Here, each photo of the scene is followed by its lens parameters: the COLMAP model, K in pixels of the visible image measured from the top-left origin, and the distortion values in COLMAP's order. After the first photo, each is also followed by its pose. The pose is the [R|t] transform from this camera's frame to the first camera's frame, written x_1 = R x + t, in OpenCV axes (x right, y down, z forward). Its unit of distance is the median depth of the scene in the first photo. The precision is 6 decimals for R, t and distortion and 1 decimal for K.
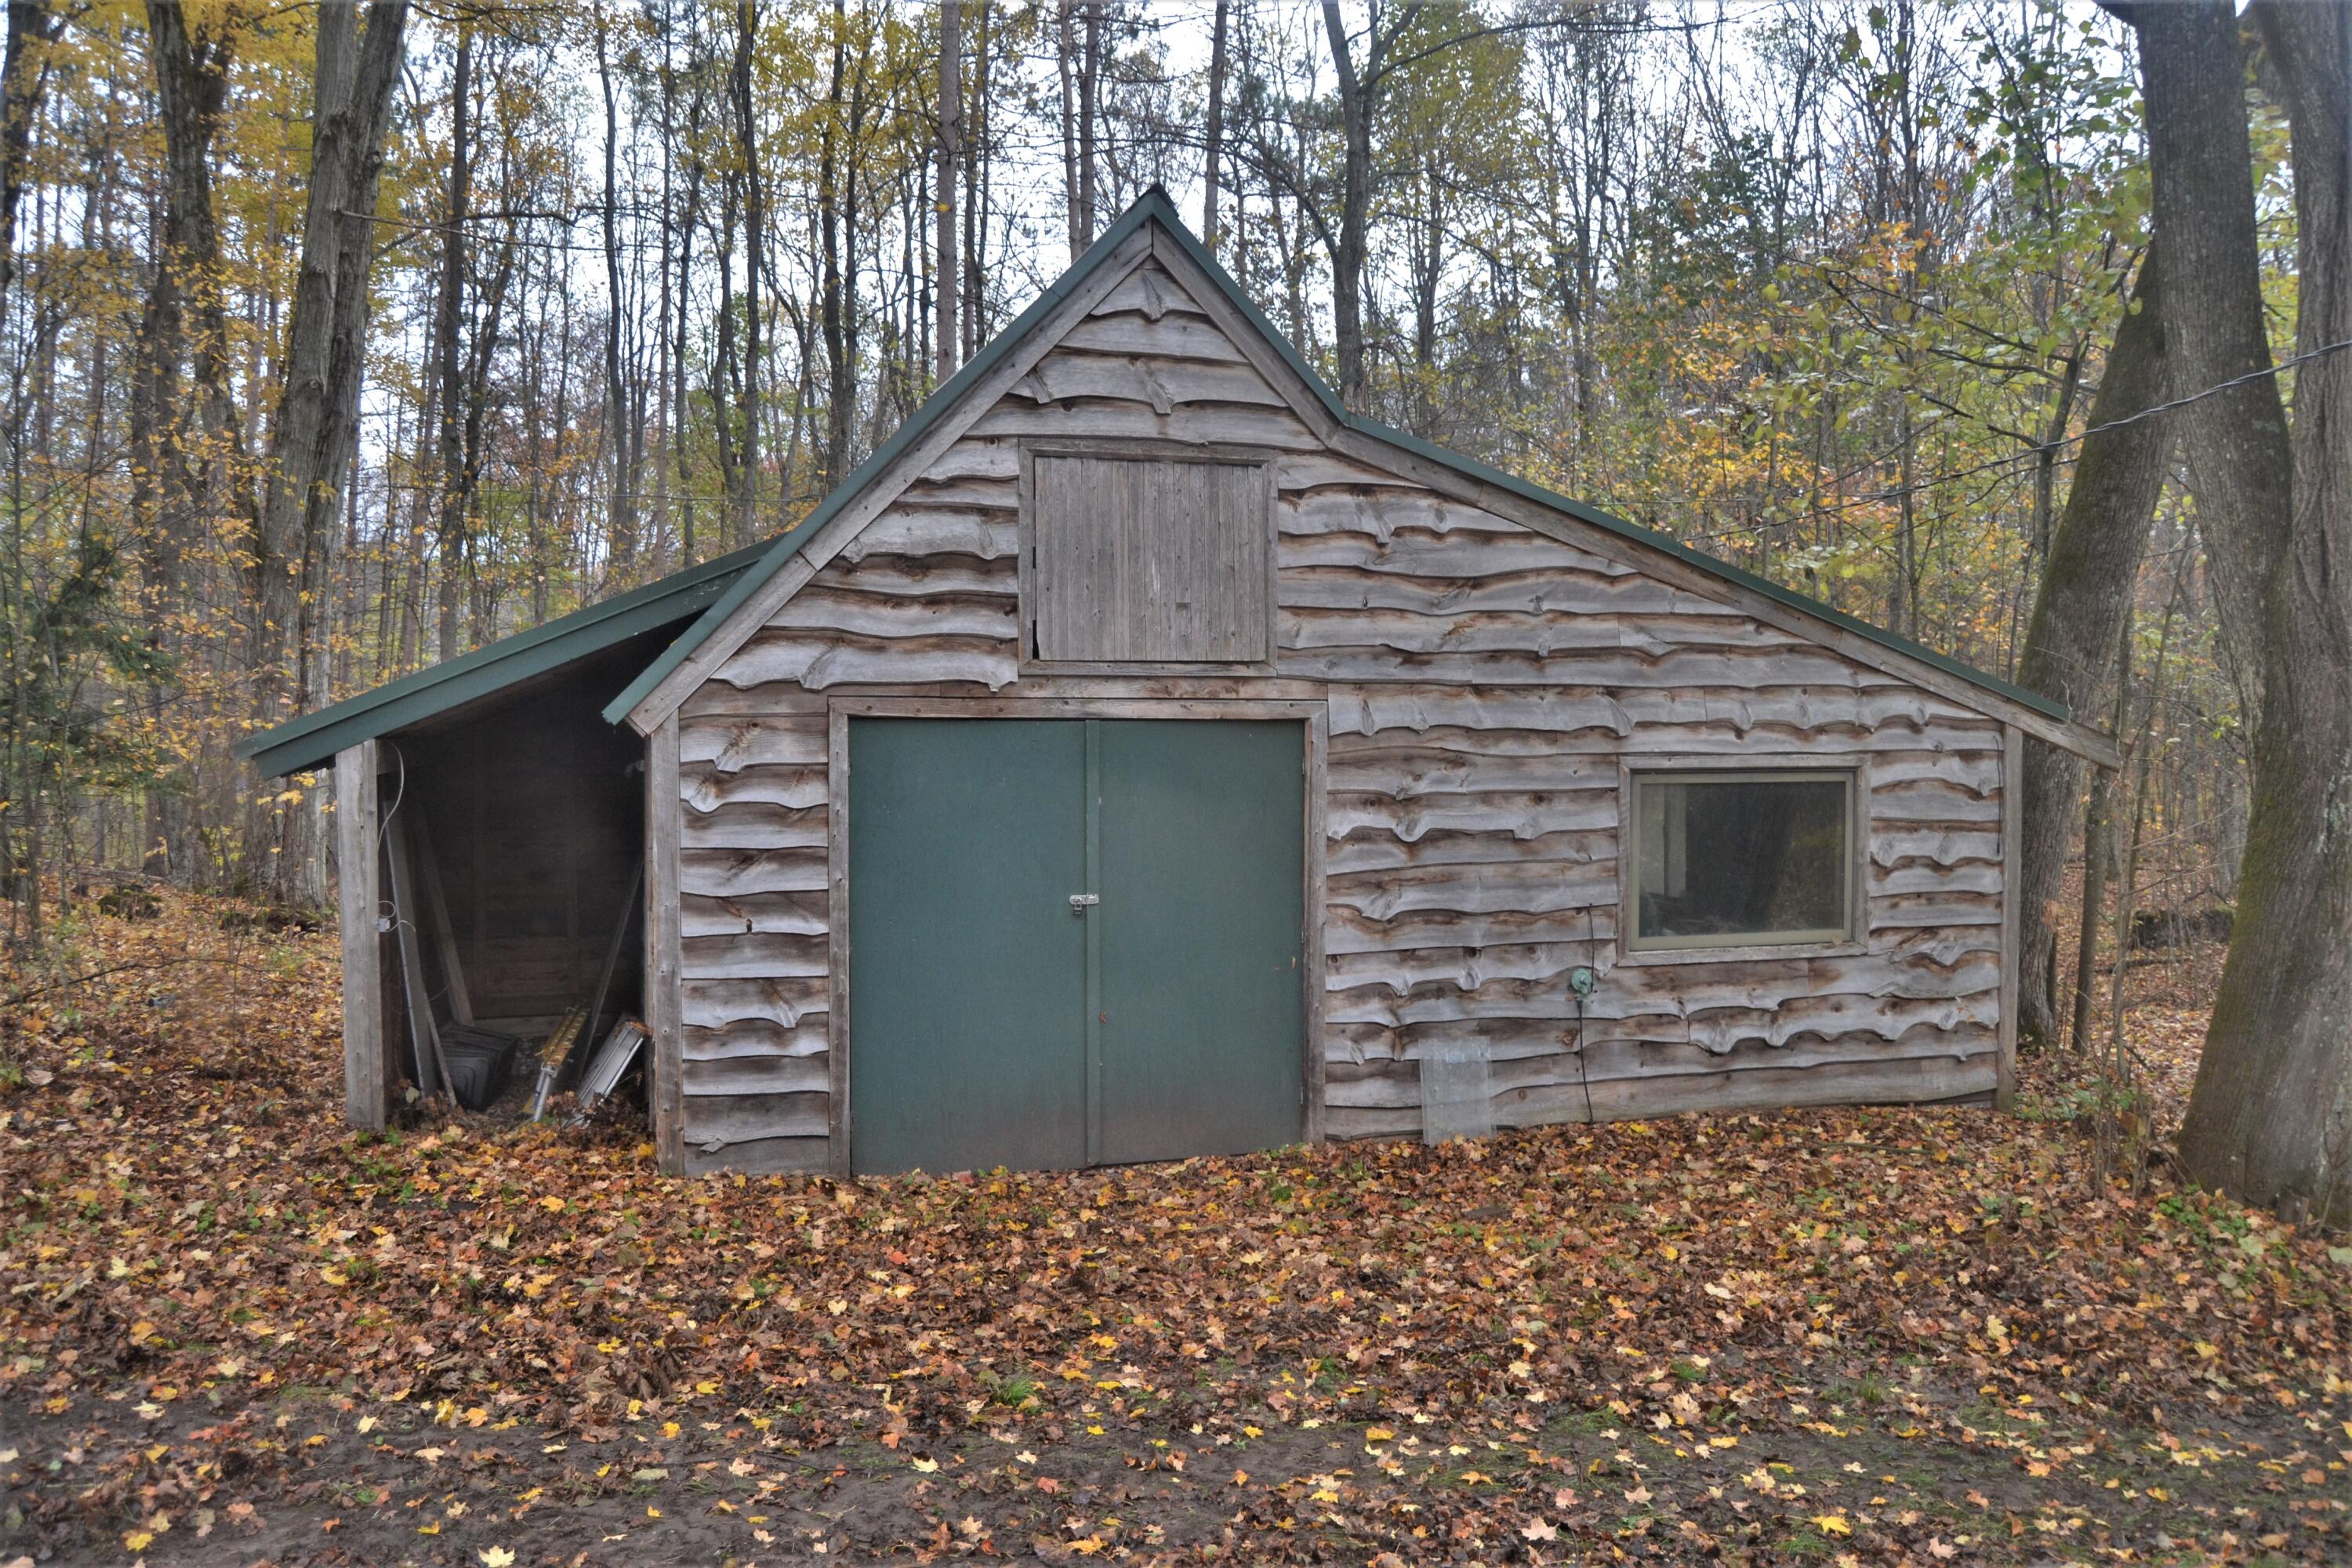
lens RADIAL K [[1861.4, 0, 1167.4], [0, 1861.4, 792.2], [0, 0, 1]] dist [-0.099471, 0.042492]
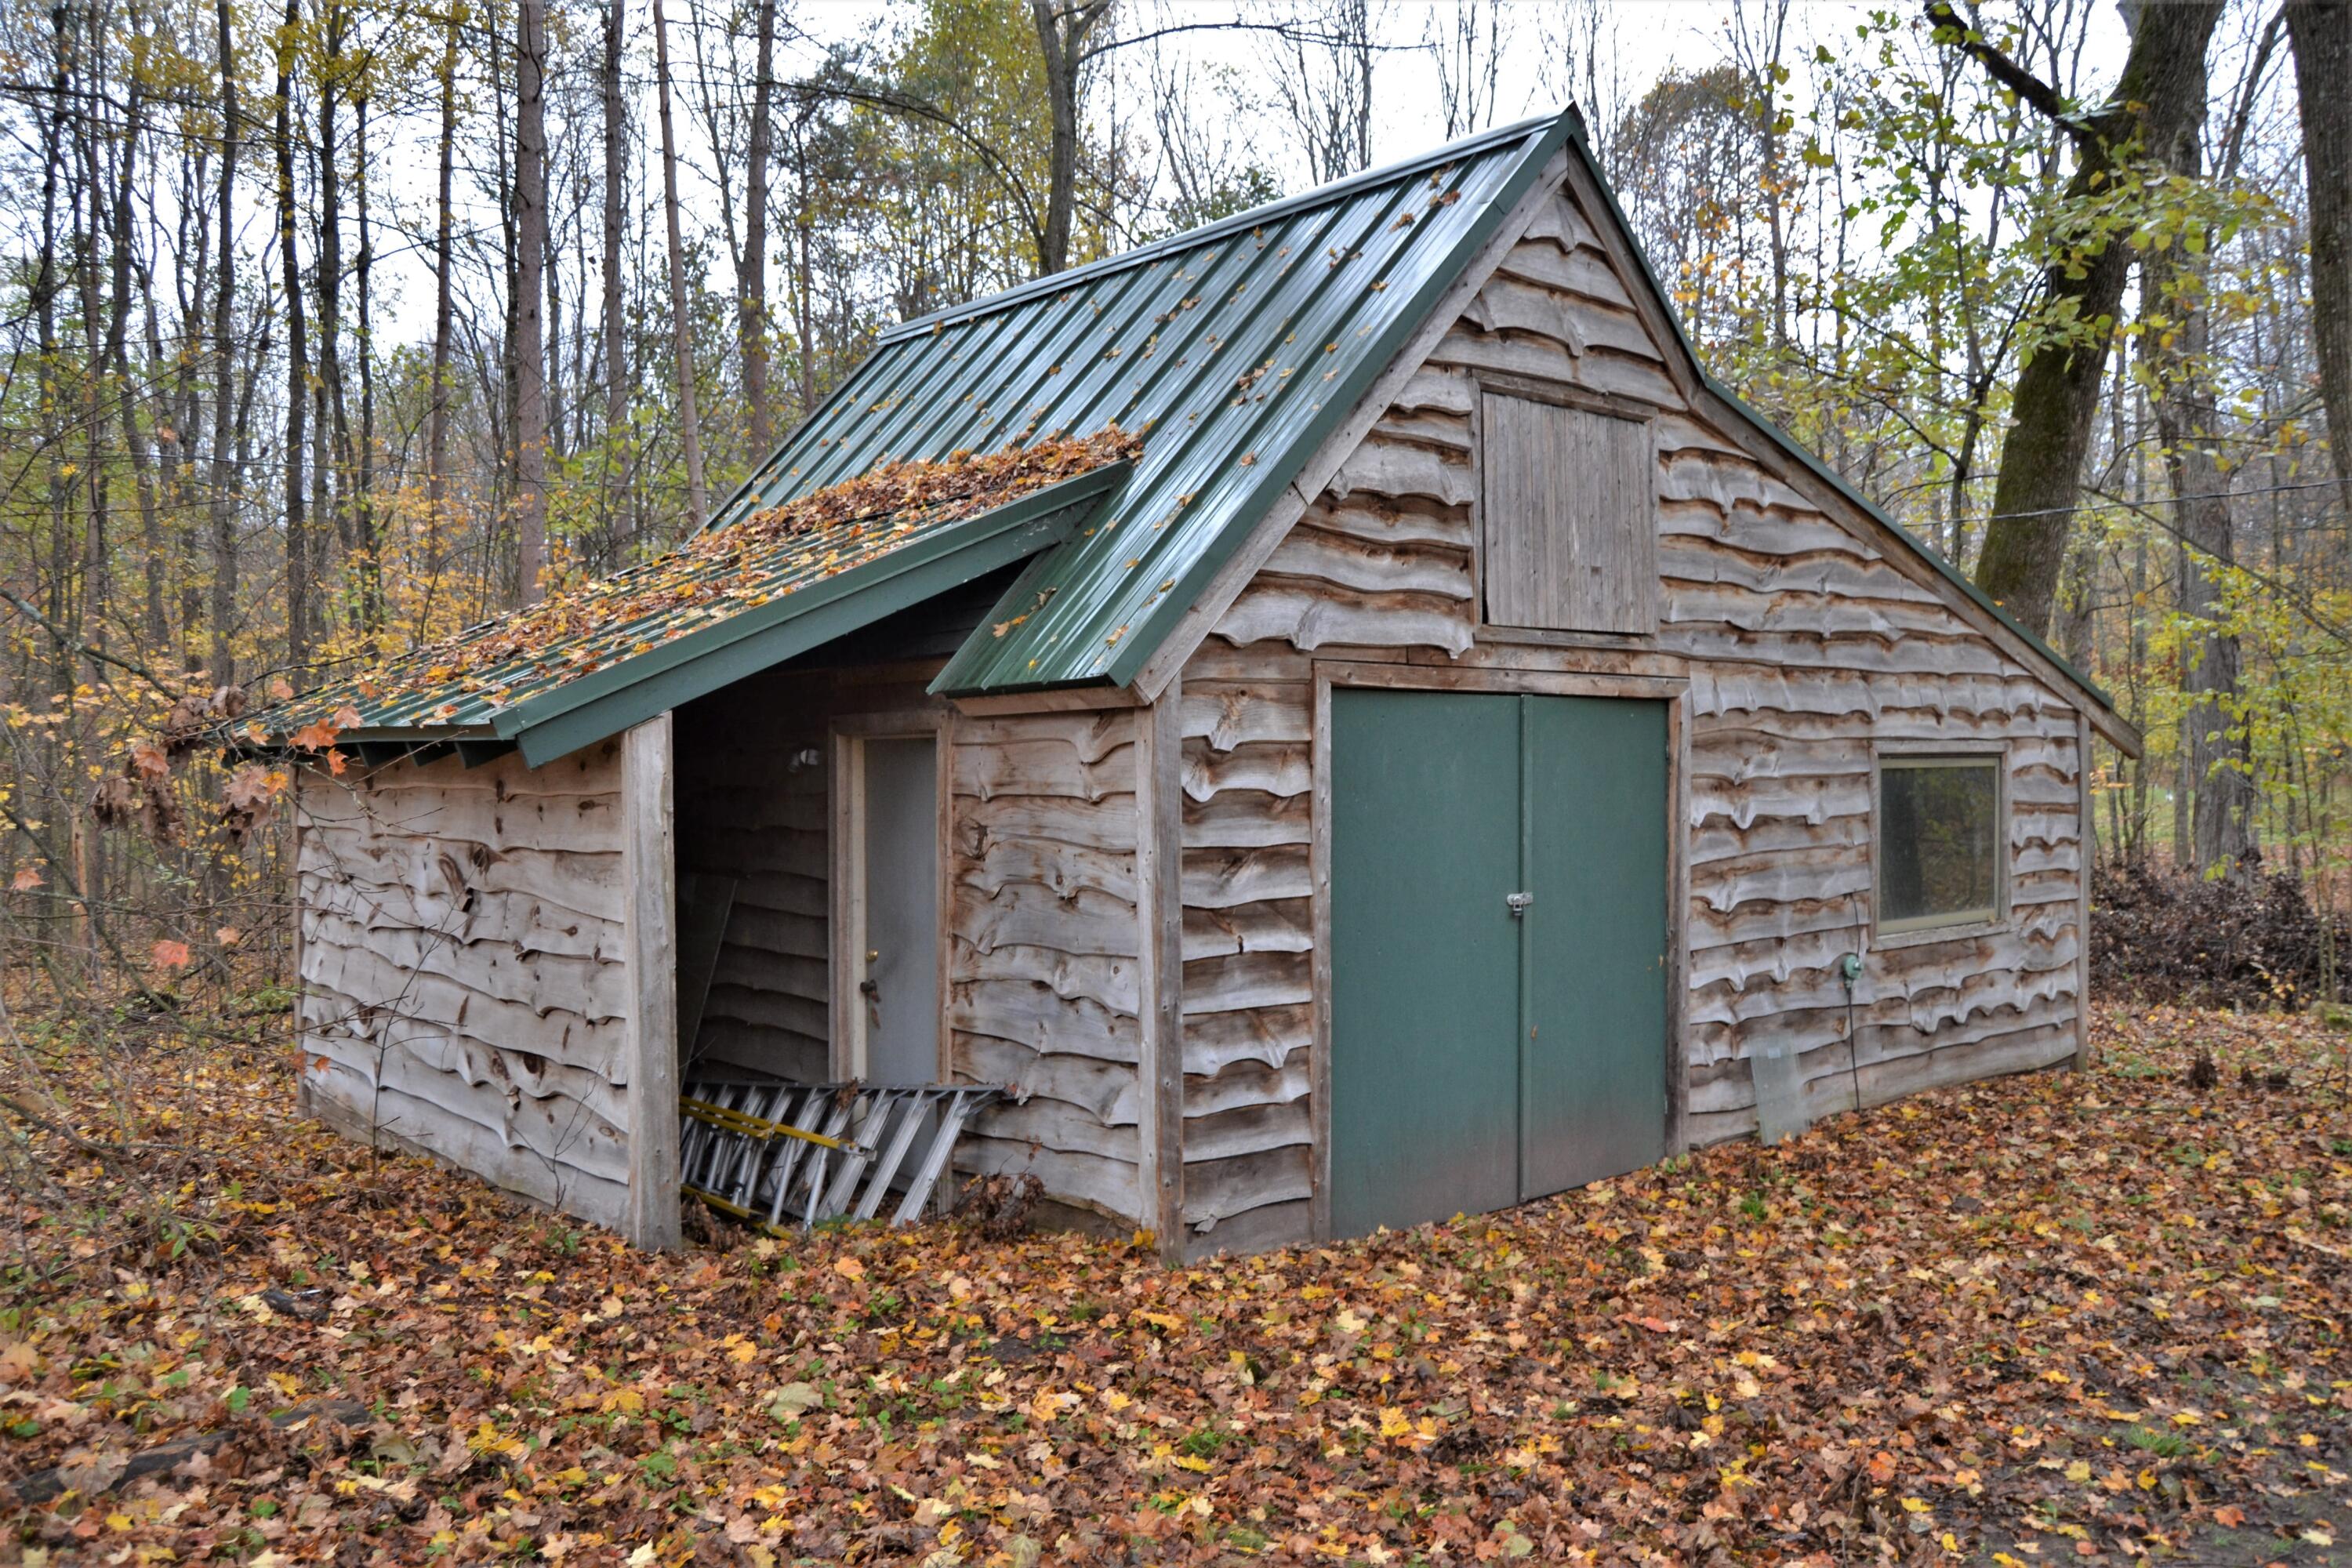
lens RADIAL K [[1861.4, 0, 1167.4], [0, 1861.4, 792.2], [0, 0, 1]] dist [-0.099471, 0.042492]
pose [[0.921730, -0.011626, 0.387657, -0.532847], [0.017456, 0.999781, -0.011522, 0.014400], [-0.387439, 0.017387, 0.921732, 0.254680]]
